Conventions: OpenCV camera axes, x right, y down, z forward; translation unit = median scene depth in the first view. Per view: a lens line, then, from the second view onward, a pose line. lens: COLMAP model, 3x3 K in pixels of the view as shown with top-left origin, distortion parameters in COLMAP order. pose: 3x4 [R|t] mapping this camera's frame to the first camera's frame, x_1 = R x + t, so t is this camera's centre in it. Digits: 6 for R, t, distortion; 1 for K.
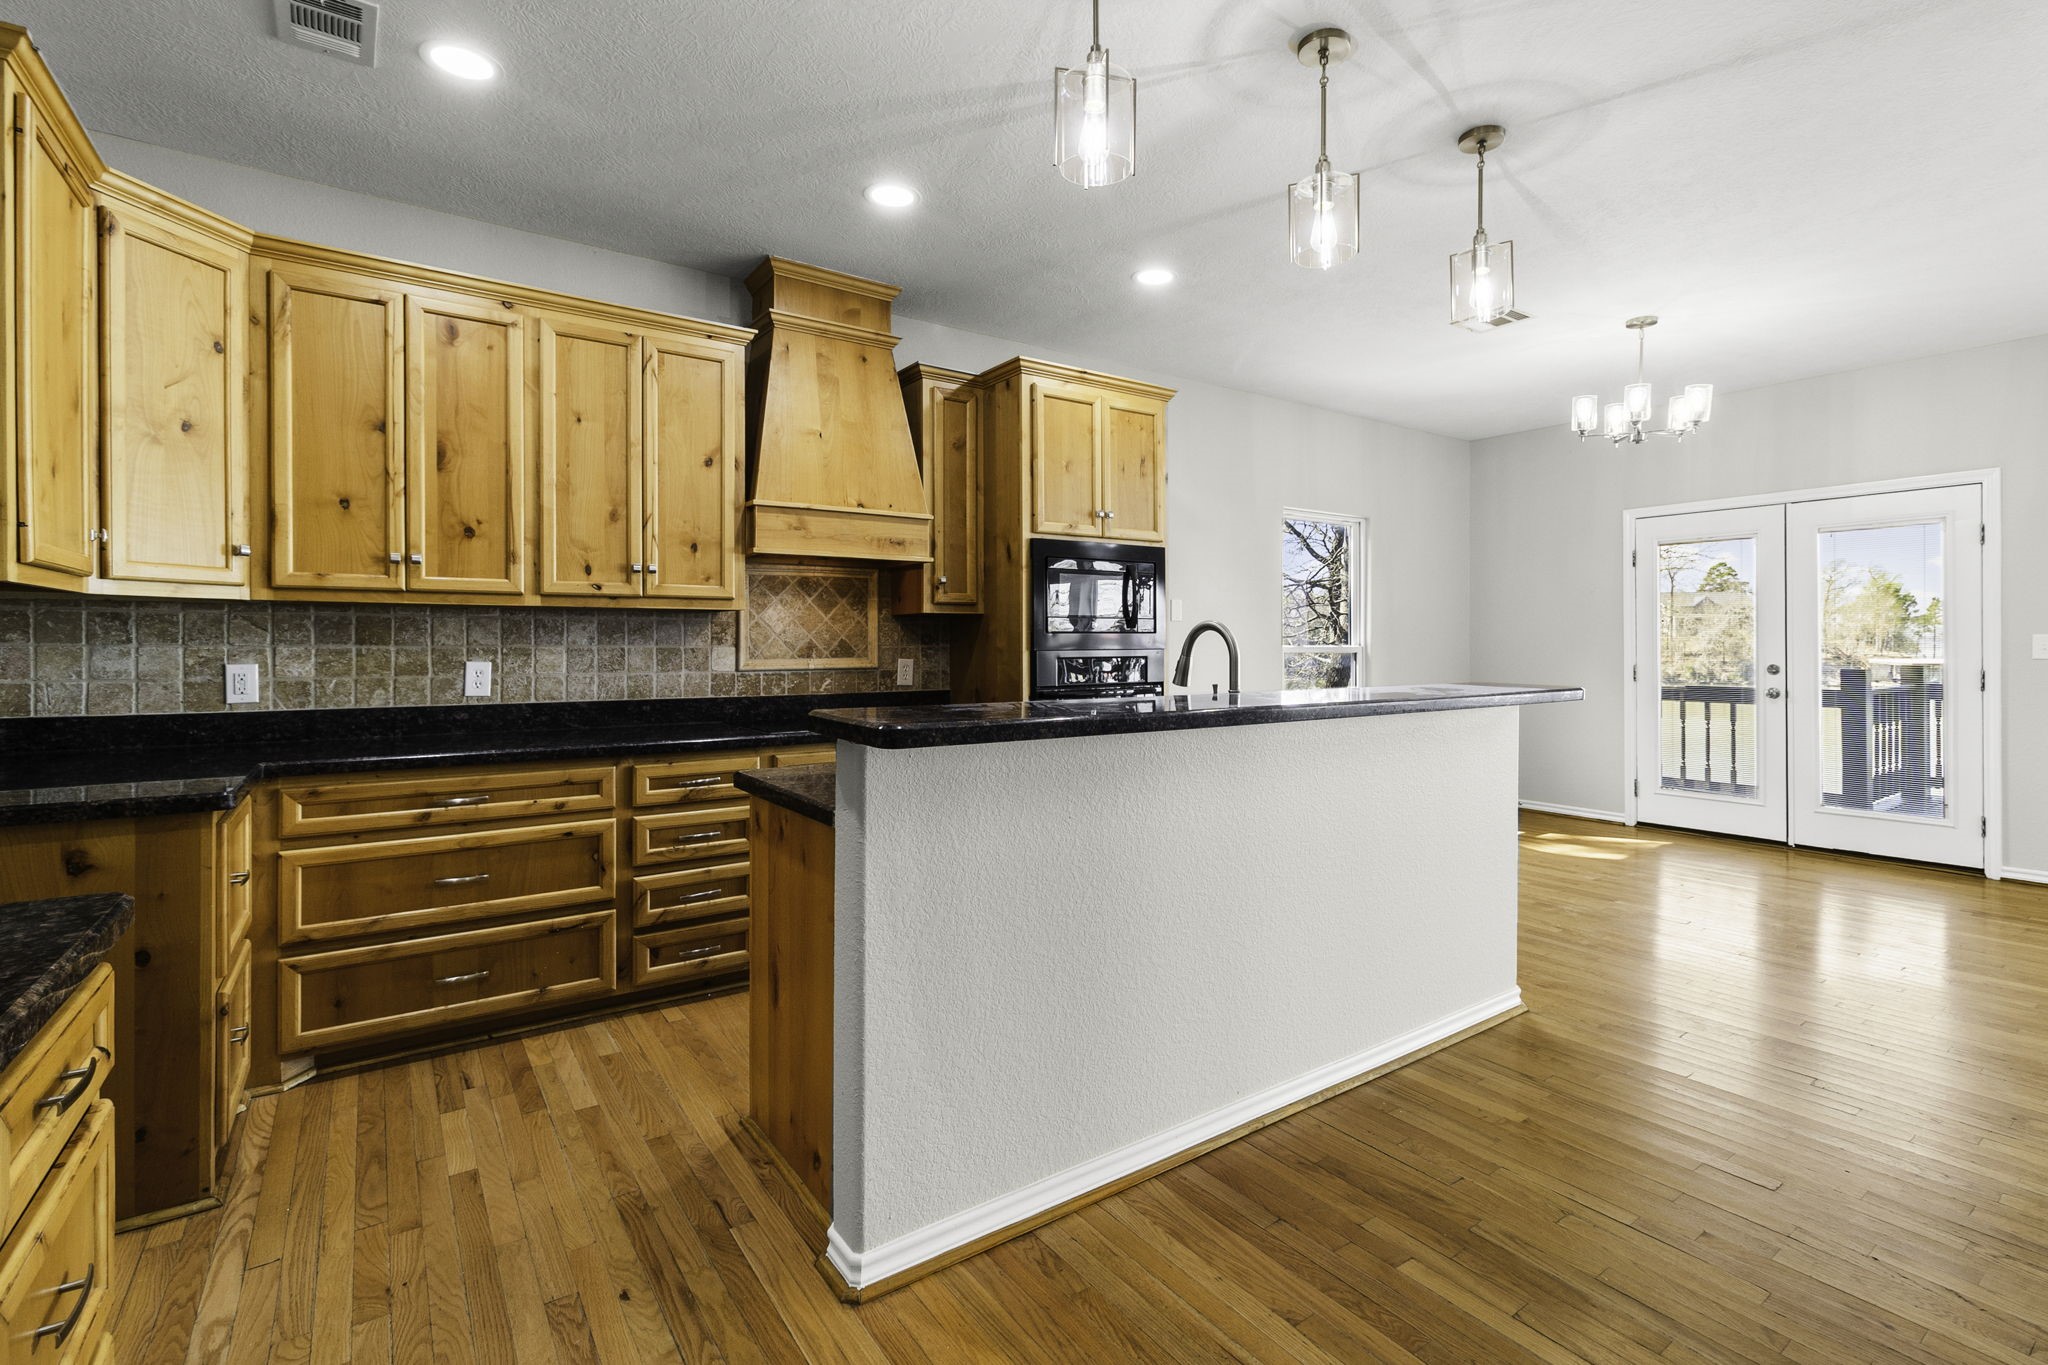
lens RADIAL K [[953.3, 0, 1027.1], [0, 953.3, 645.9], [0, 0, 1]] dist [0.002564, 0.000769]
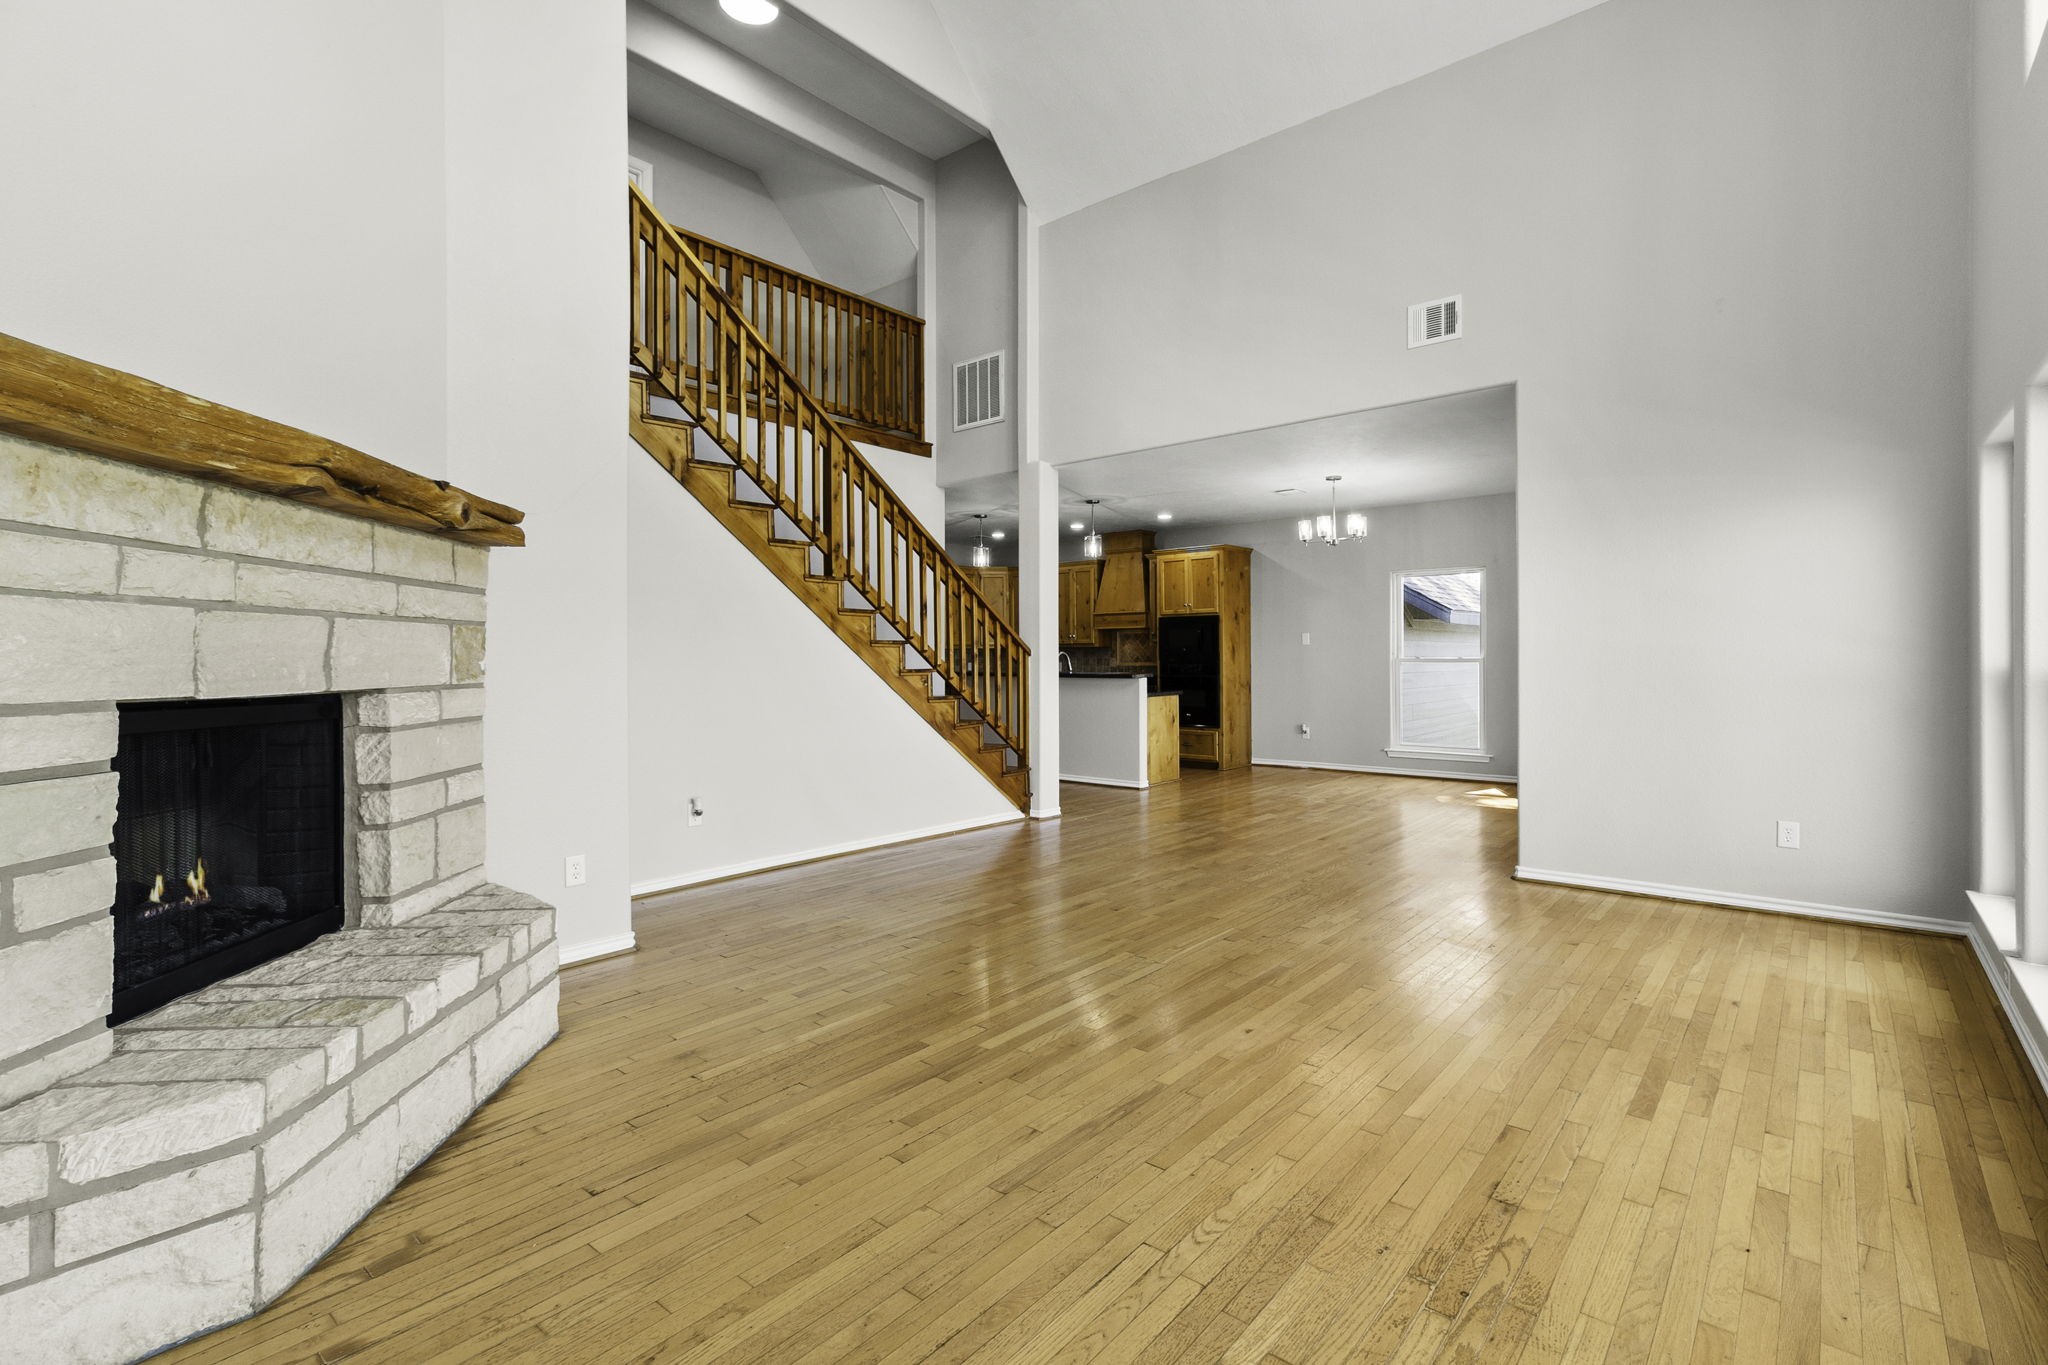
lens RADIAL K [[953.3, 0, 1036.1], [0, 953.3, 652.9], [0, 0, 1]] dist [0.002564, 0.000769]
pose [[0.246069, -0.002877, -0.969248, 3.196743], [0.001683, 0.999995, -0.002541, -0.010849], [0.969251, -0.001006, 0.246072, 0.019932]]
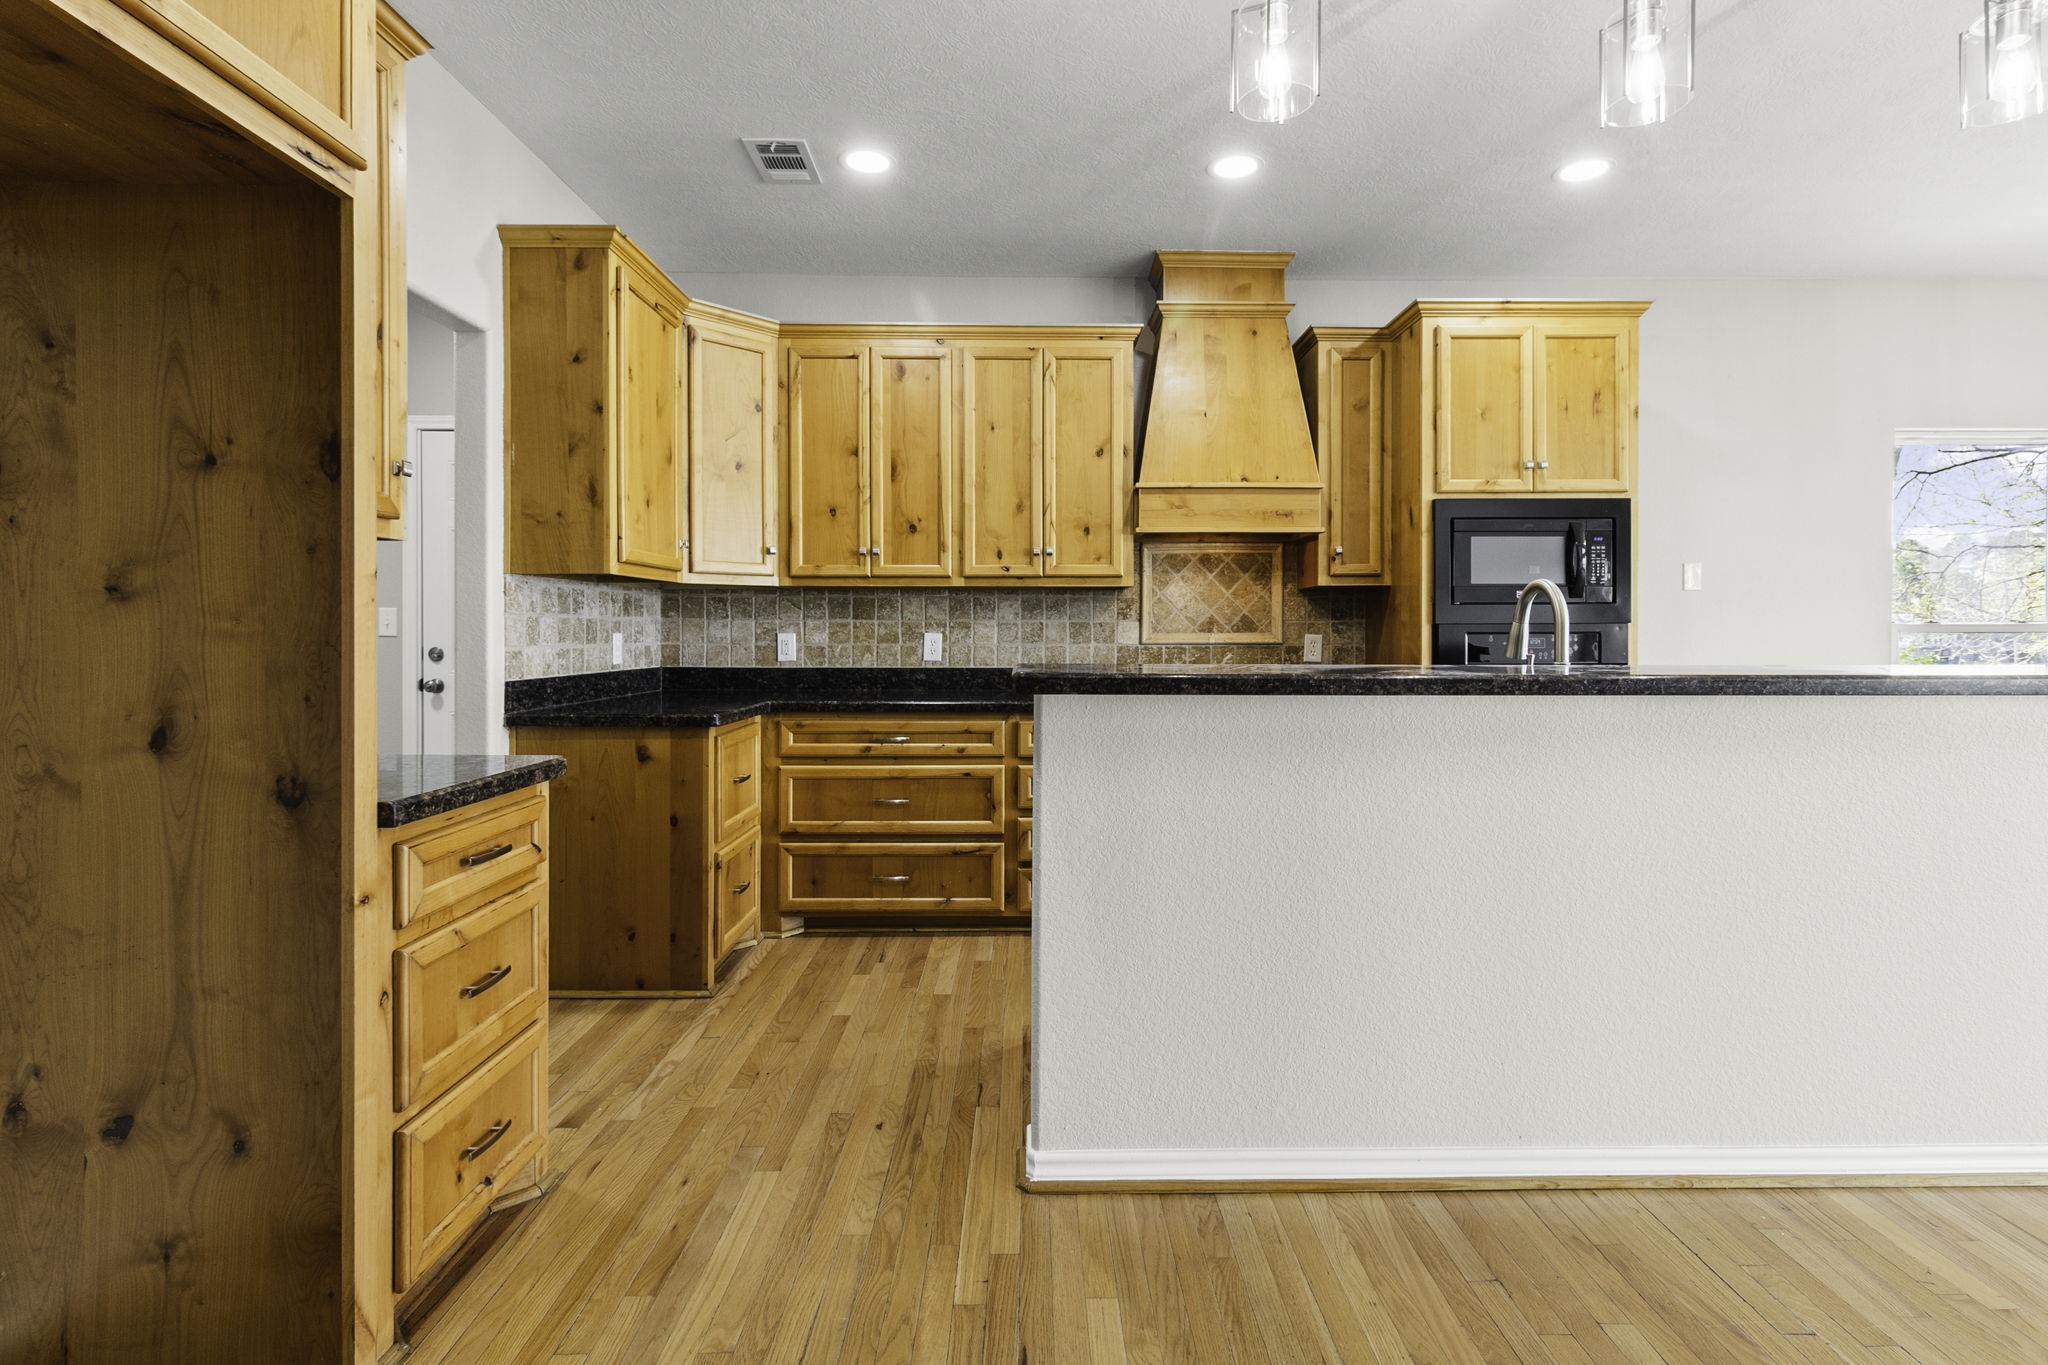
lens RADIAL K [[953.3, 0, 1003.9], [0, 953.3, 639.0], [0, 0, 1]] dist [0.002564, 0.000769]
pose [[0.823230, 0.005755, -0.567679, 0.226119], [-0.002413, 0.999975, 0.006638, 0.017426], [0.567703, -0.004095, 0.823223, 0.035179]]
